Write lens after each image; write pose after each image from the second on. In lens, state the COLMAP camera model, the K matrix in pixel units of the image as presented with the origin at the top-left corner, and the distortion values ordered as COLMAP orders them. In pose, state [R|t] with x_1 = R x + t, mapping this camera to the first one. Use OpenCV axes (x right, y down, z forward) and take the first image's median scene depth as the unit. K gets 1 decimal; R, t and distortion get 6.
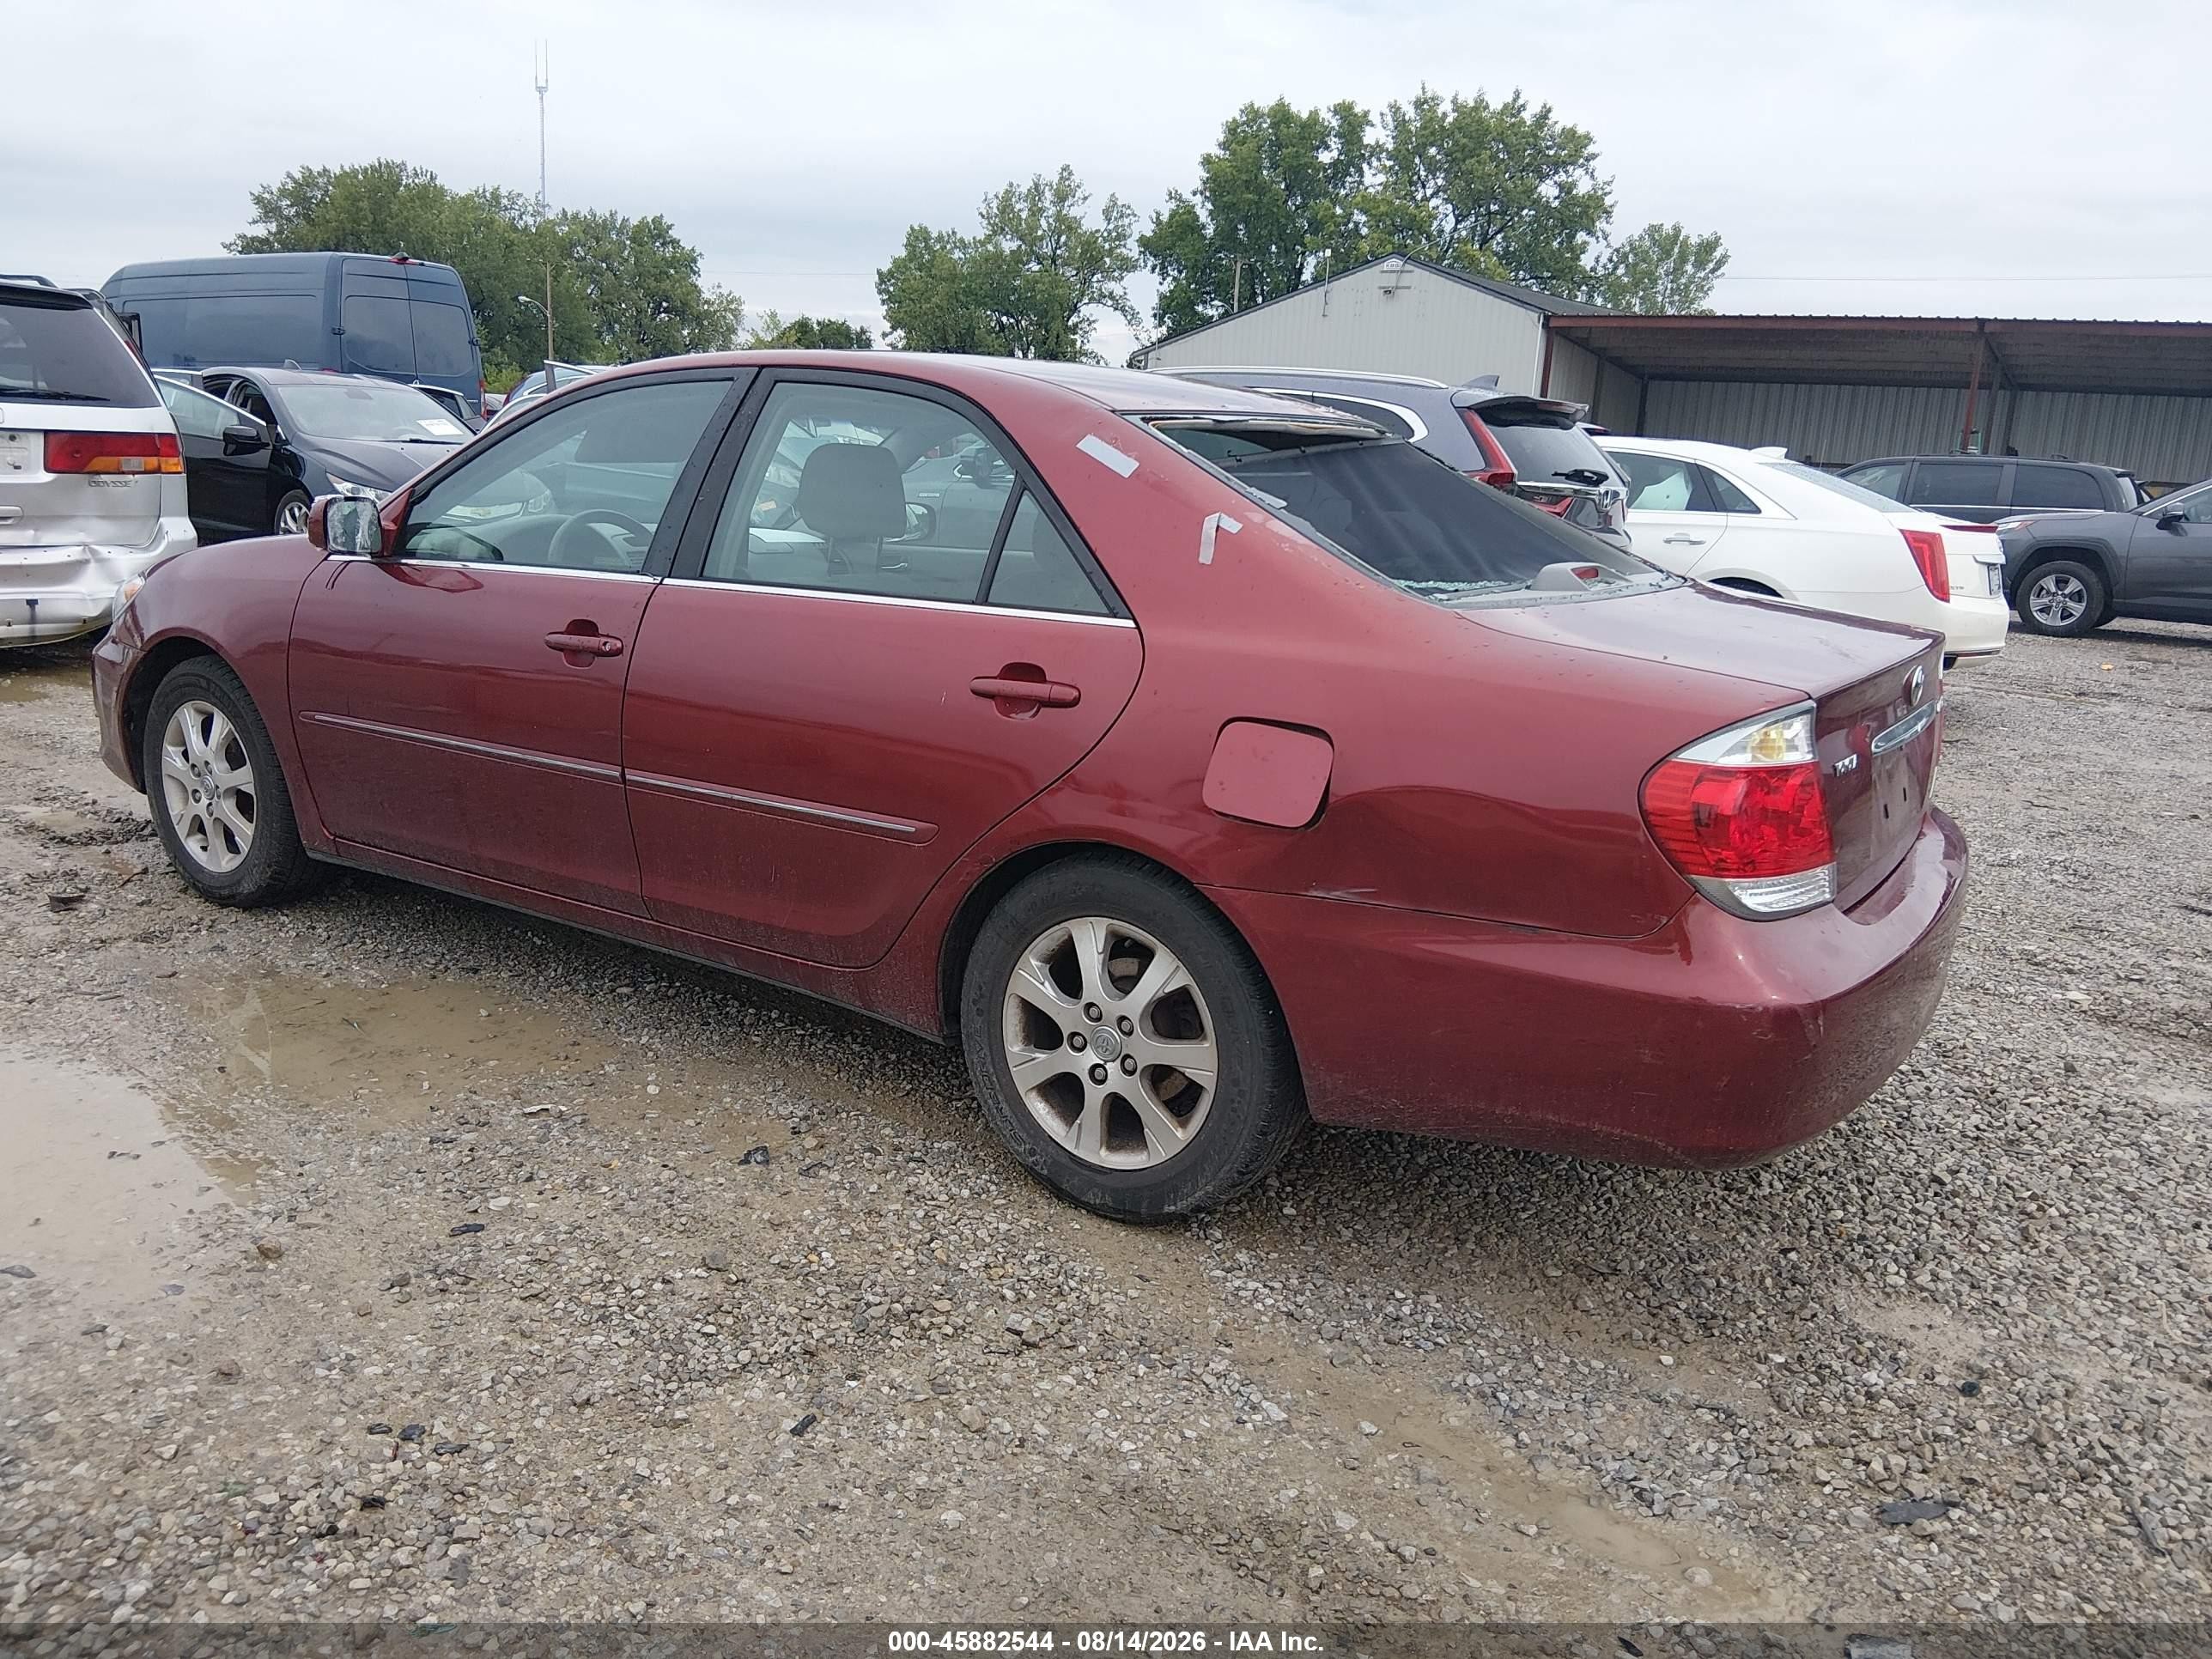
lens RADIAL K [[1672.5, 0, 1091.8], [0, 1672.5, 822.7], [0, 0, 1]] dist [0.074029, -0.116967]
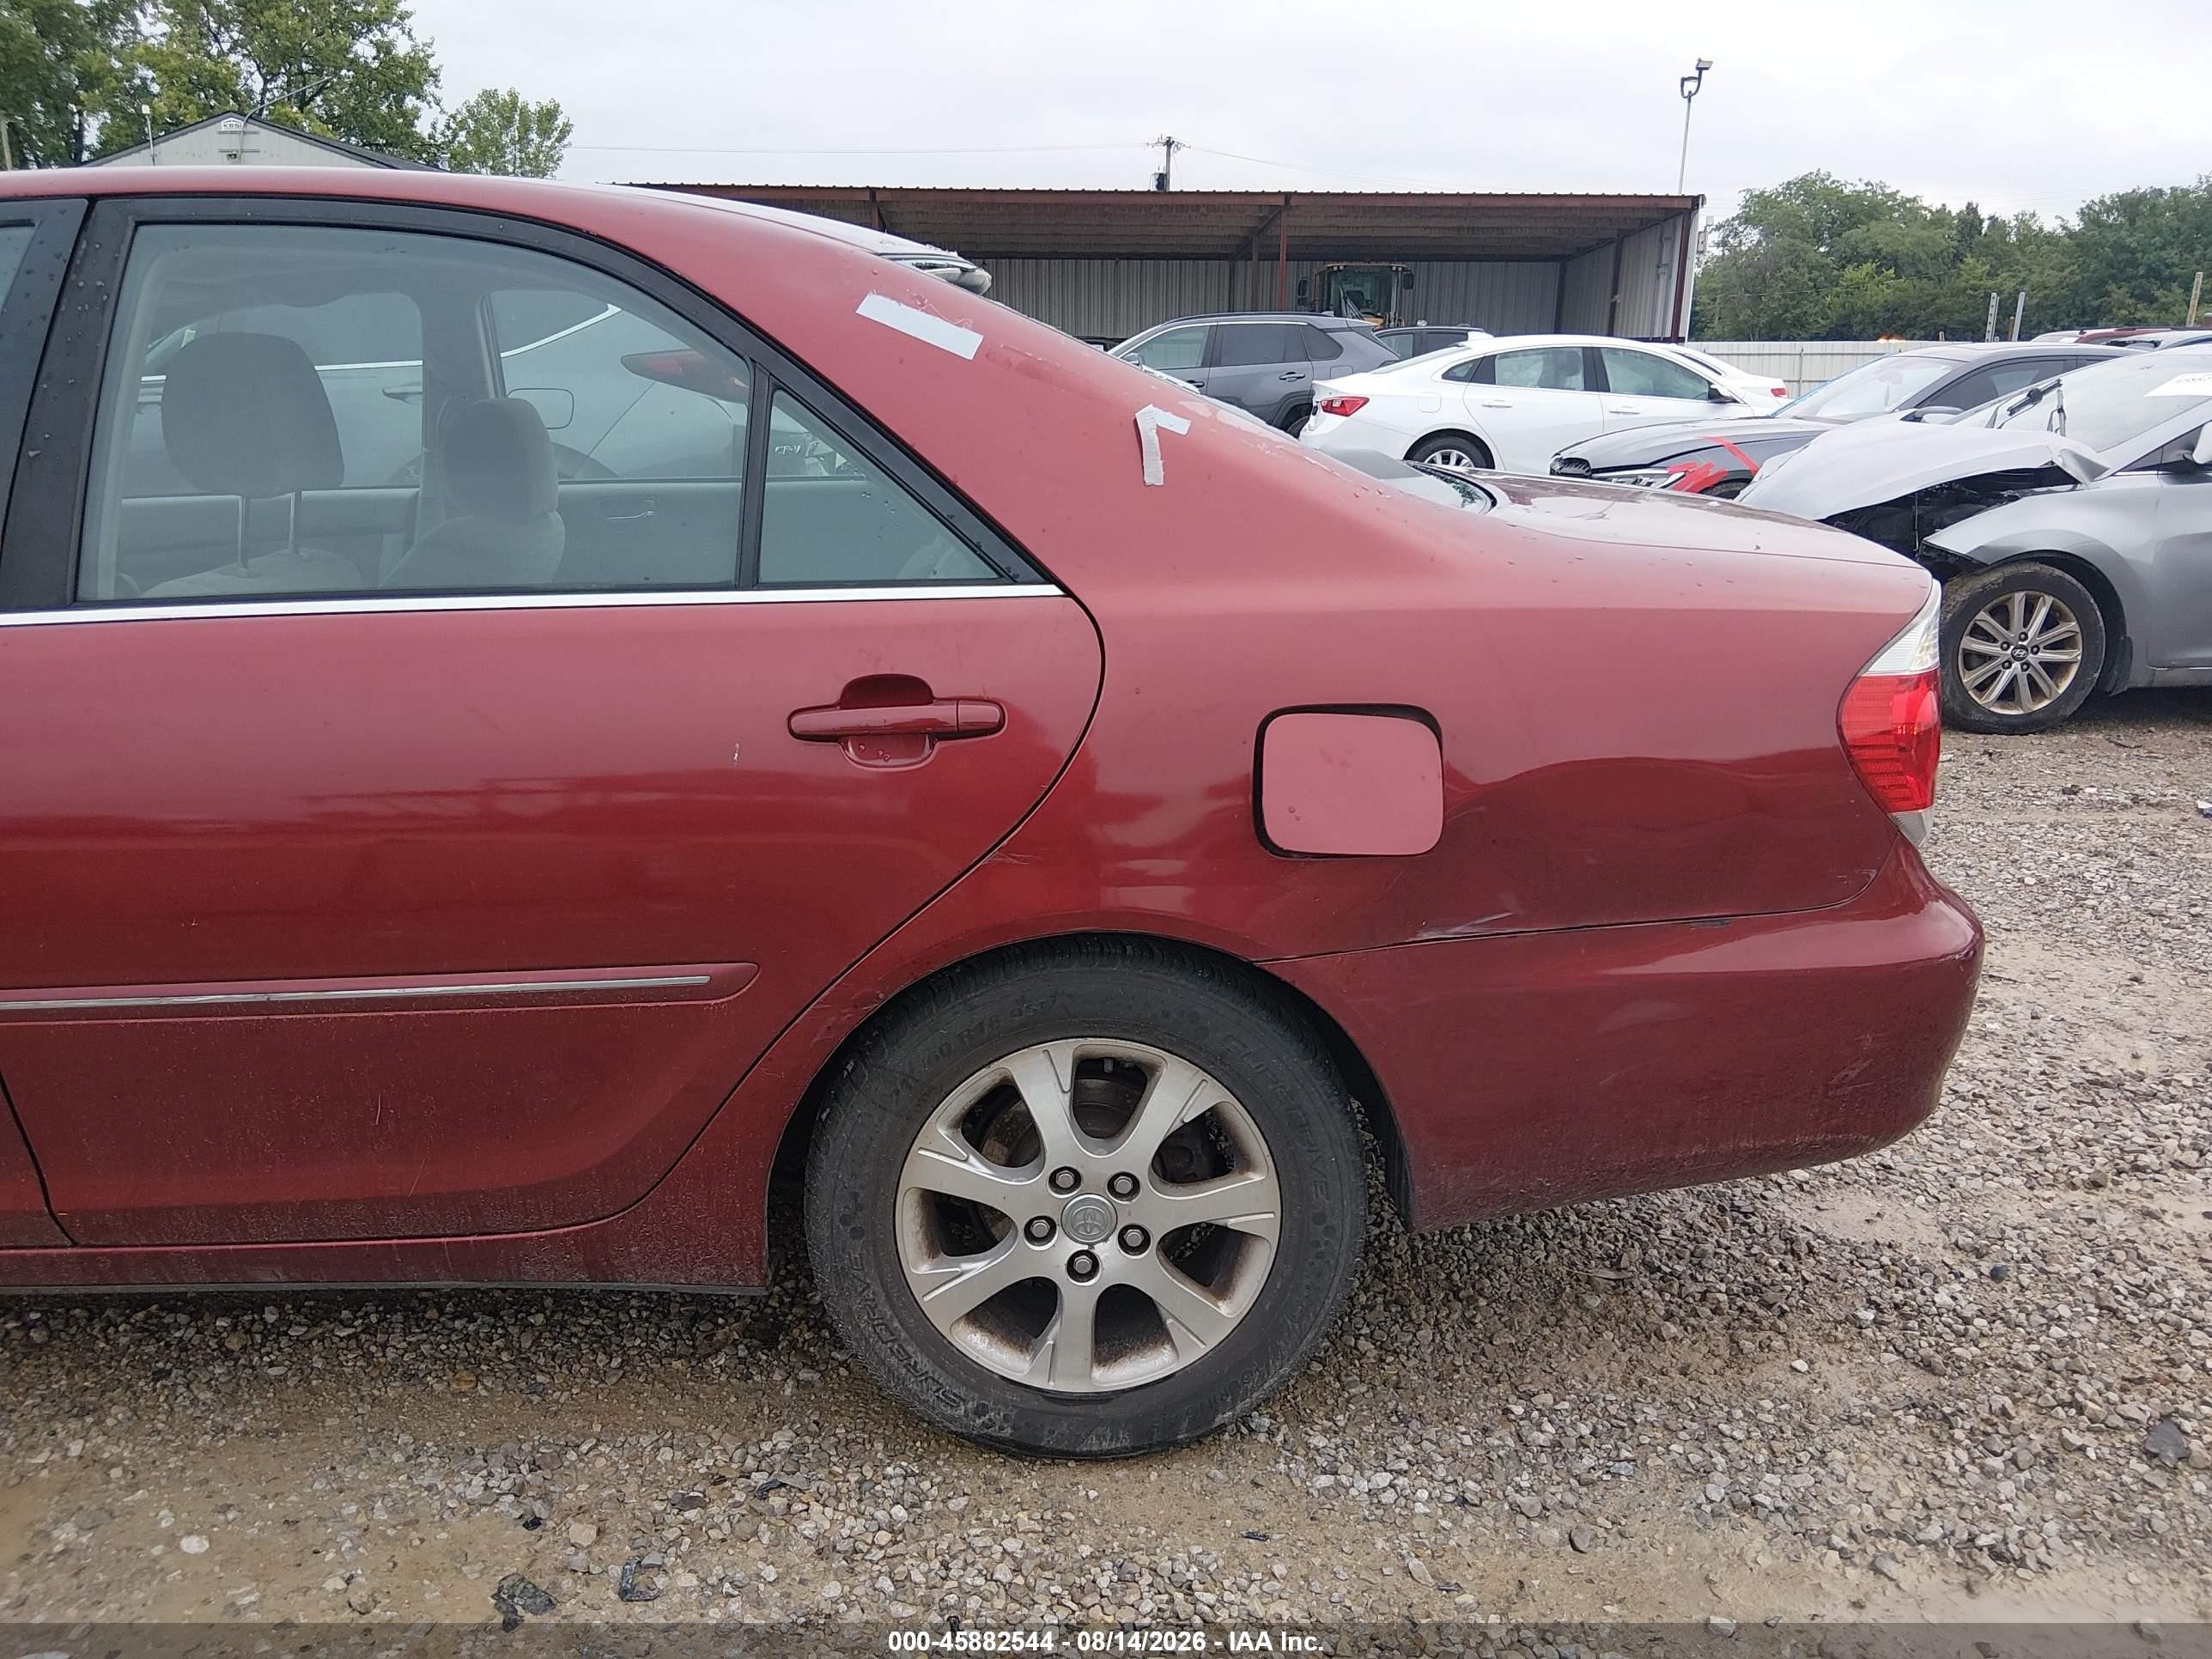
lens RADIAL K [[1672.5, 0, 1105.3], [0, 1672.5, 830.4], [0, 0, 1]] dist [0.074029, -0.116967]
pose [[0.801849, -0.209940, 0.559432, -0.034926], [0.169775, 0.977706, 0.123564, -0.010788], [-0.572901, -0.004102, 0.819615, 0.047620]]
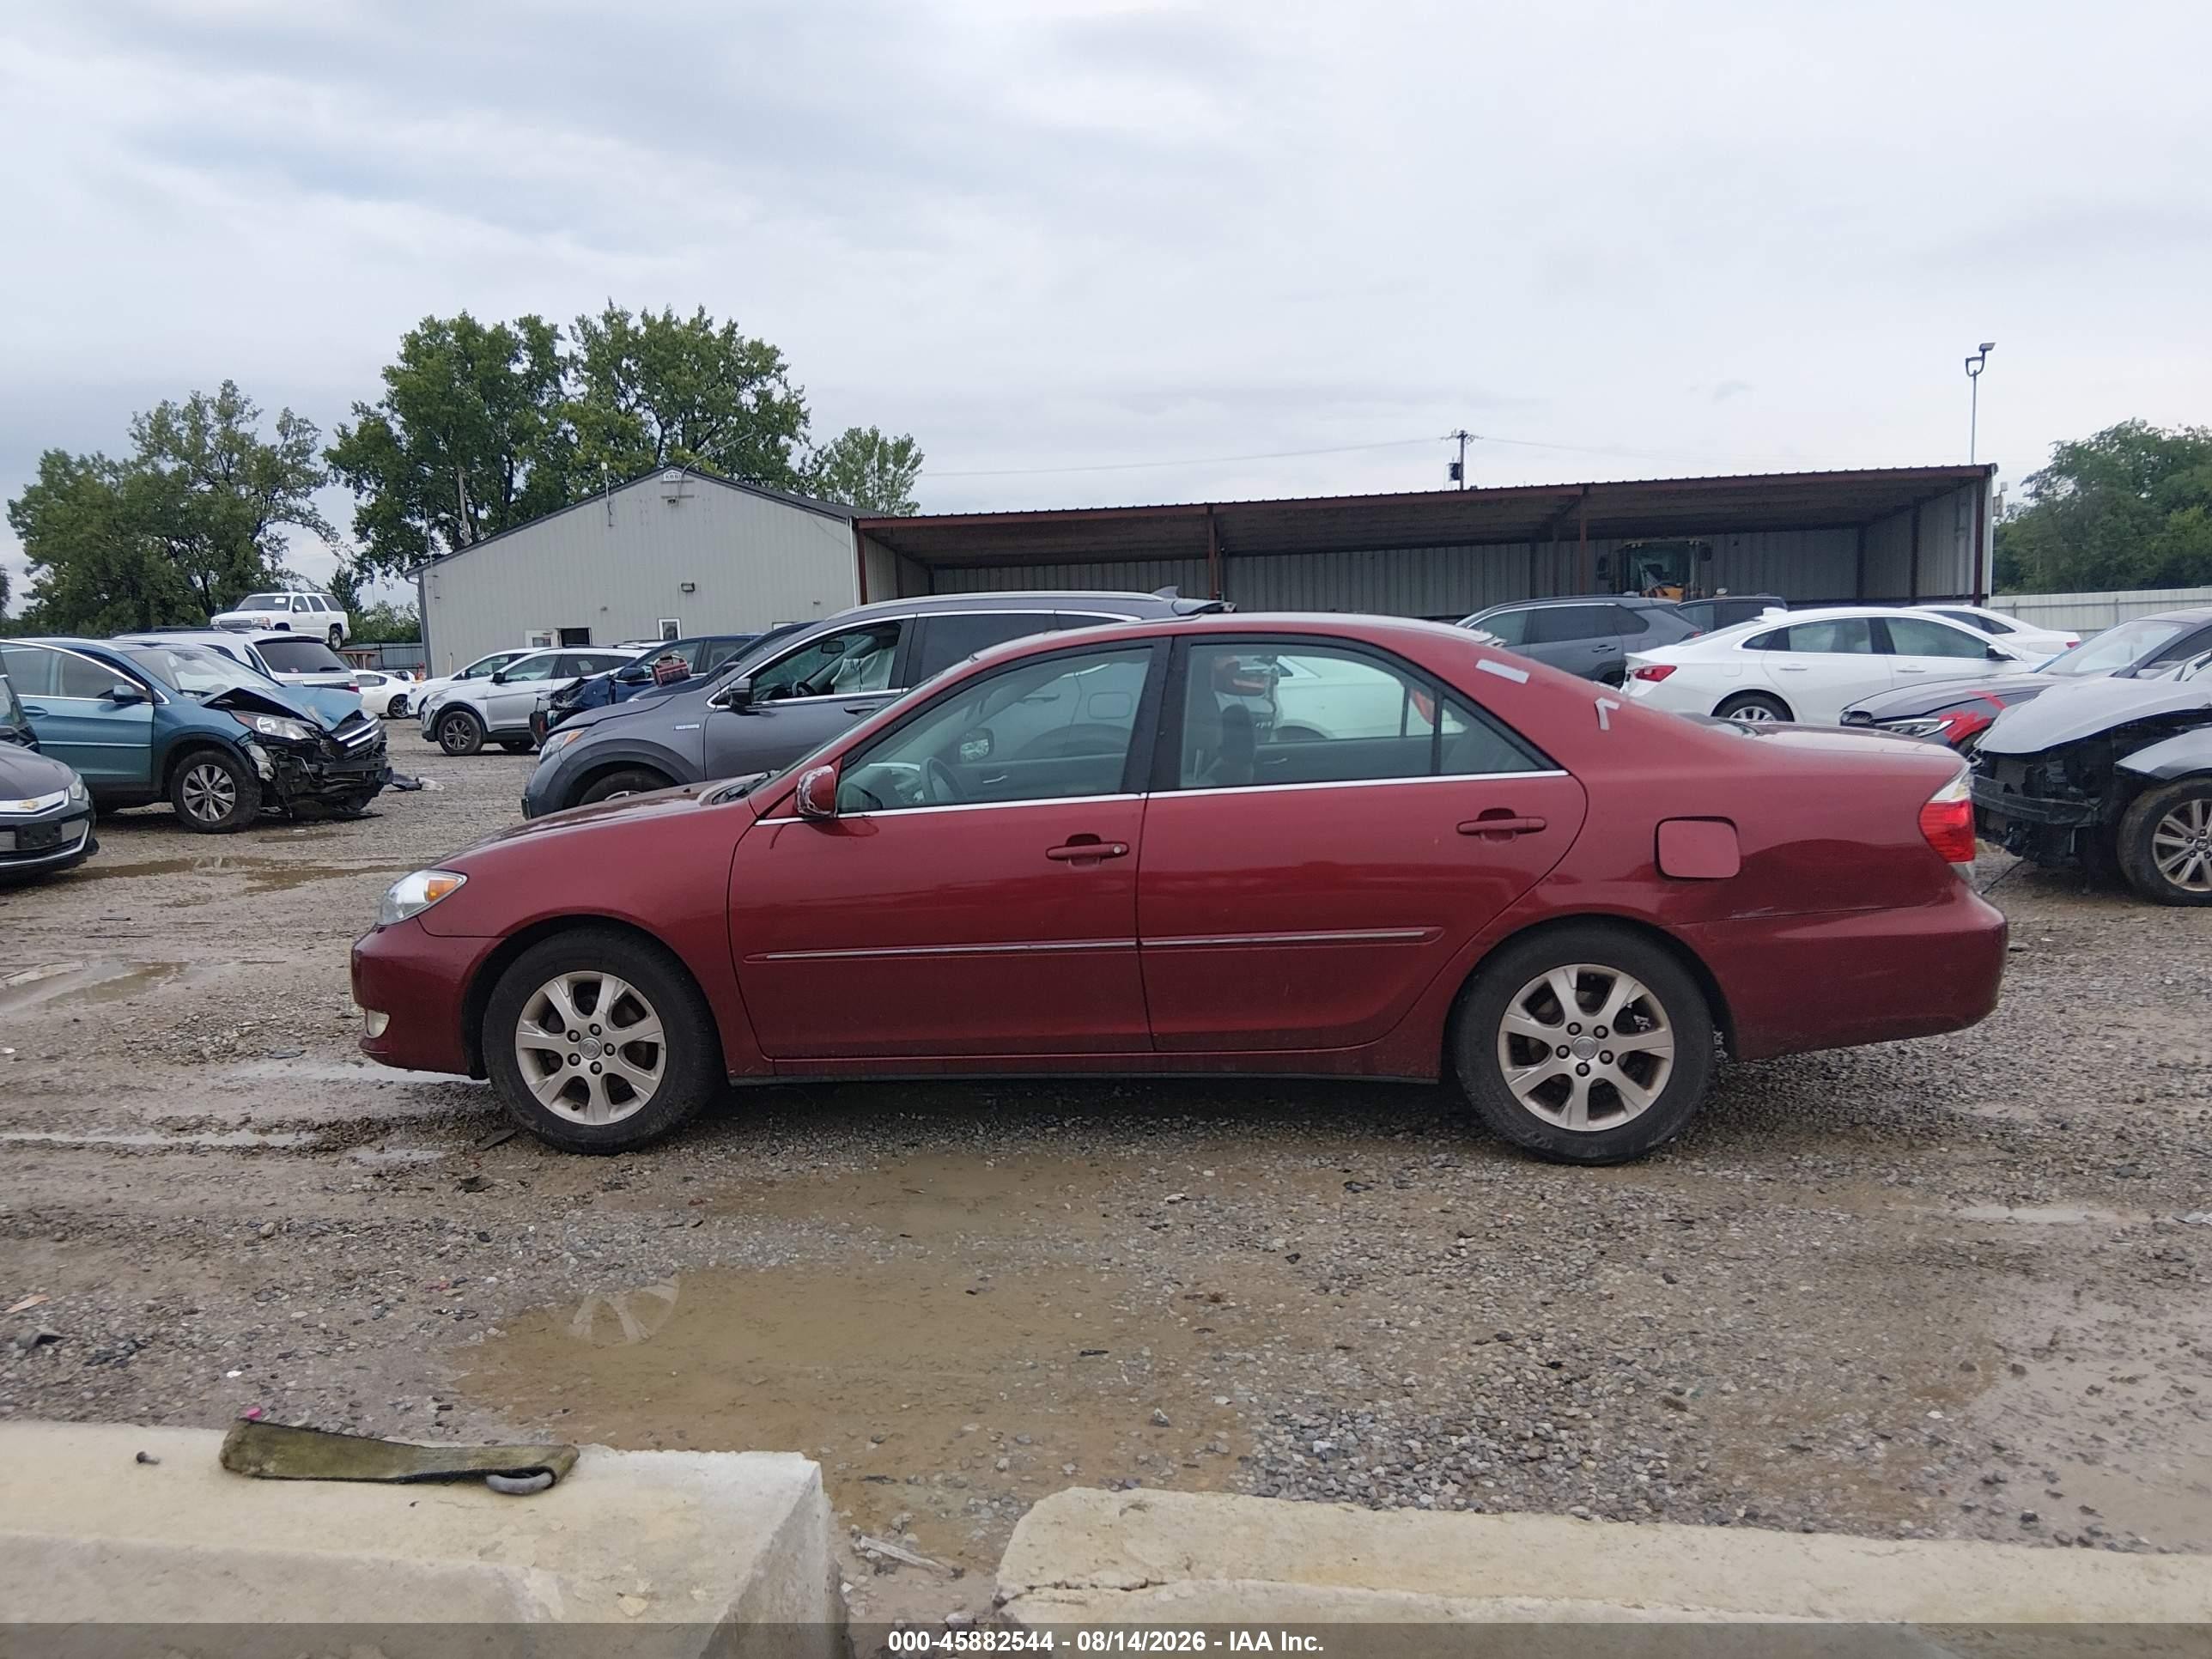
lens RADIAL K [[1672.5, 0, 1119.9], [0, 1672.5, 826.5], [0, 0, 1]] dist [0.074029, -0.116967]
pose [[0.884799, -0.135763, 0.445757, -0.107791], [0.182418, 0.981185, -0.063251, -0.004798], [-0.428783, 0.137279, 0.892916, -0.021716]]
